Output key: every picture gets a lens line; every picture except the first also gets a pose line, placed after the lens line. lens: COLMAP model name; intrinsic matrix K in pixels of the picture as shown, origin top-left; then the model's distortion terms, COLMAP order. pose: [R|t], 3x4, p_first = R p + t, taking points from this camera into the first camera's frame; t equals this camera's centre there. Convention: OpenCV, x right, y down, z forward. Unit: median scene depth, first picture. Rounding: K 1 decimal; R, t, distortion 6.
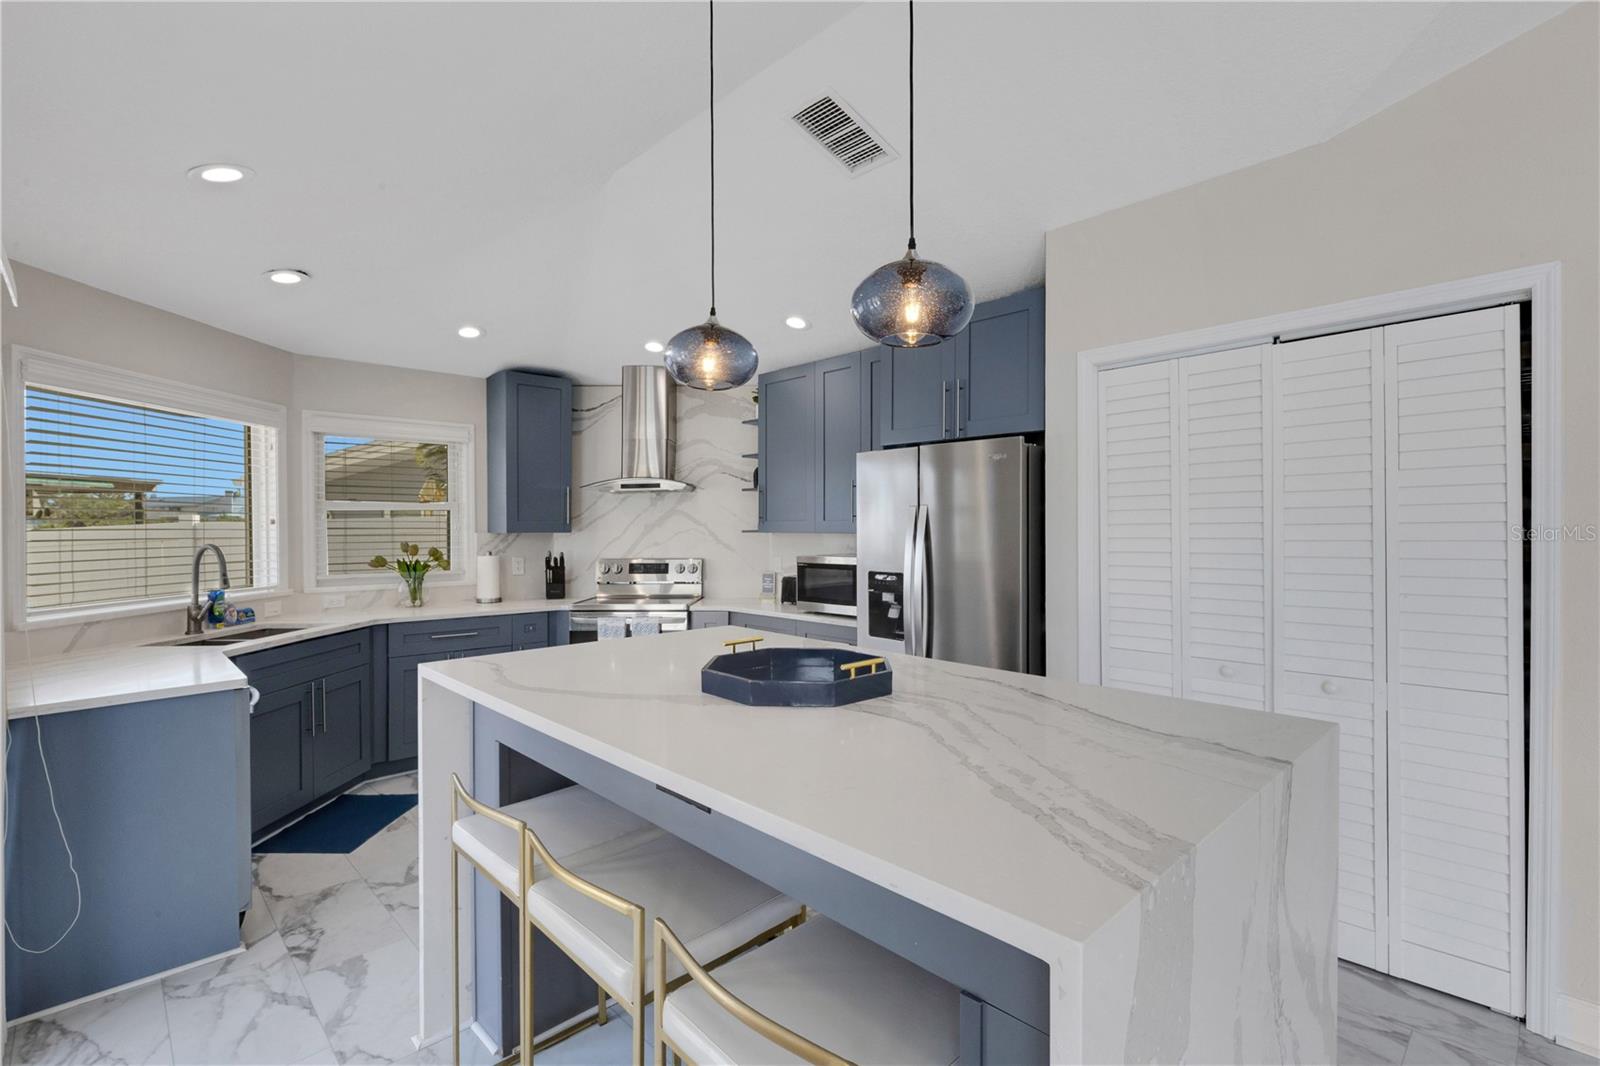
lens RADIAL K [[748.7, 0, 800.0], [0, 748.7, 533.0], [0, 0, 1]] dist [-0.002926, -0.000344]
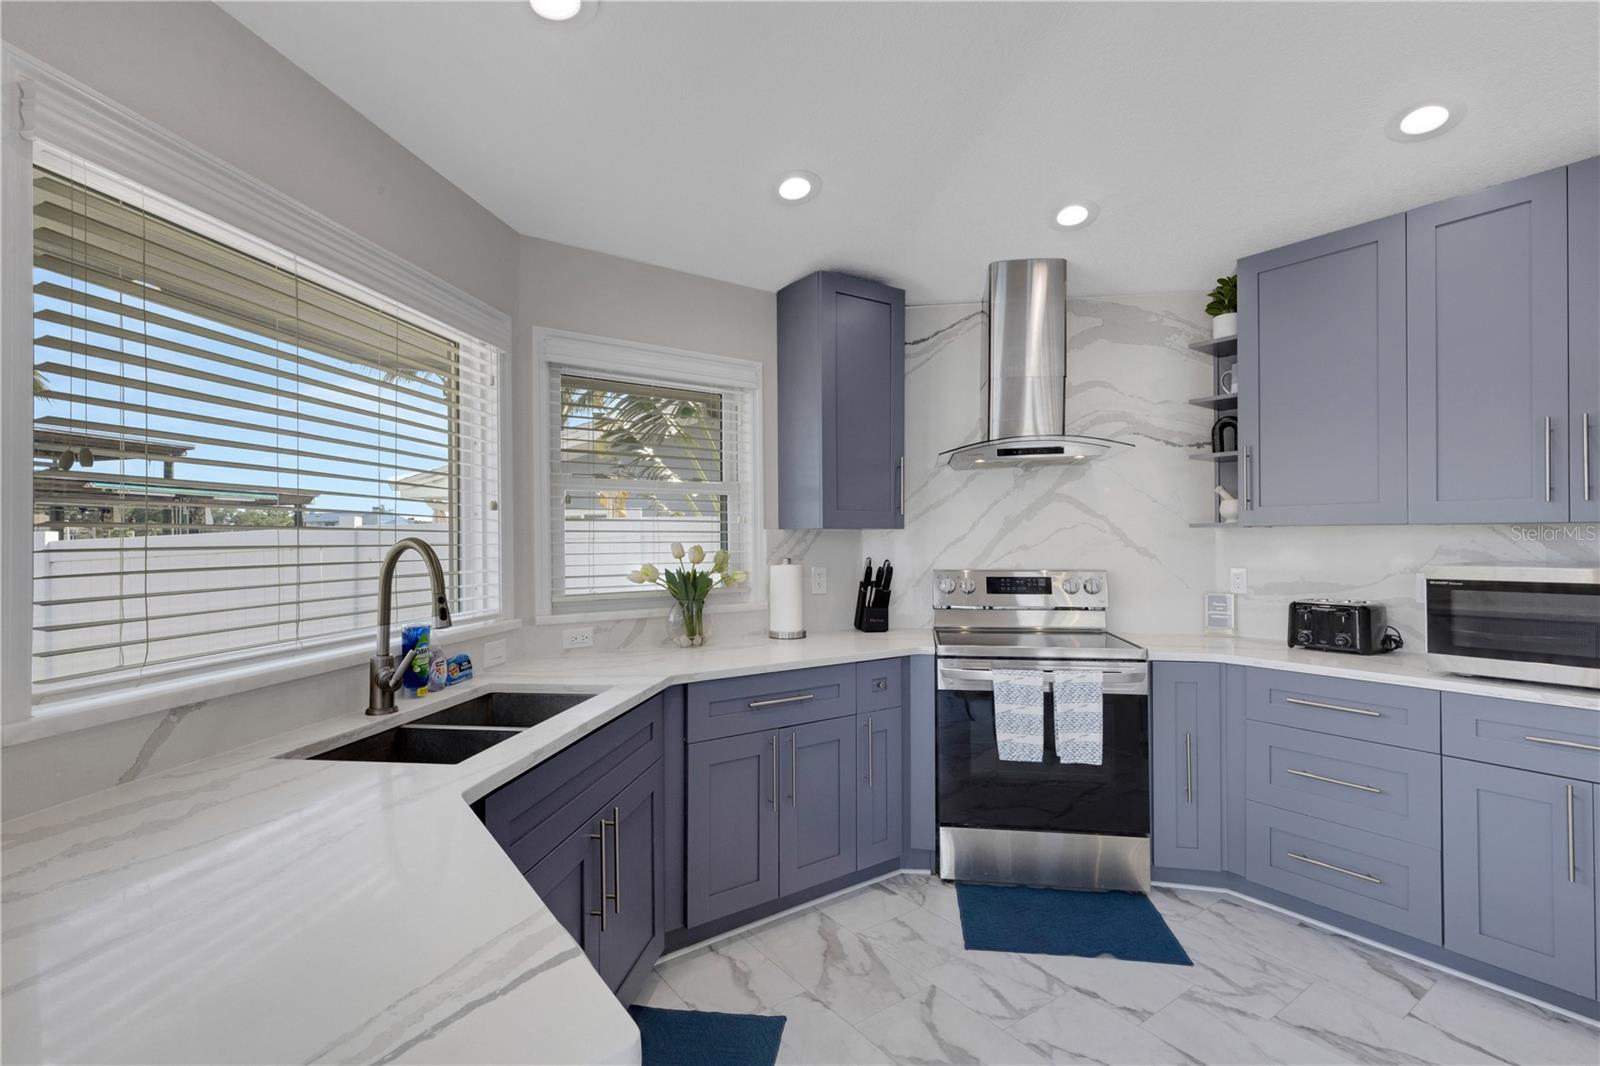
lens RADIAL K [[748.7, 0, 800.0], [0, 748.7, 533.0], [0, 0, 1]] dist [-0.002926, -0.000344]
pose [[0.990848, -0.002954, -0.134948, -0.342976], [0.000828, 0.999875, -0.015808, 0.014615], [0.134978, 0.015551, 0.990727, 0.396478]]
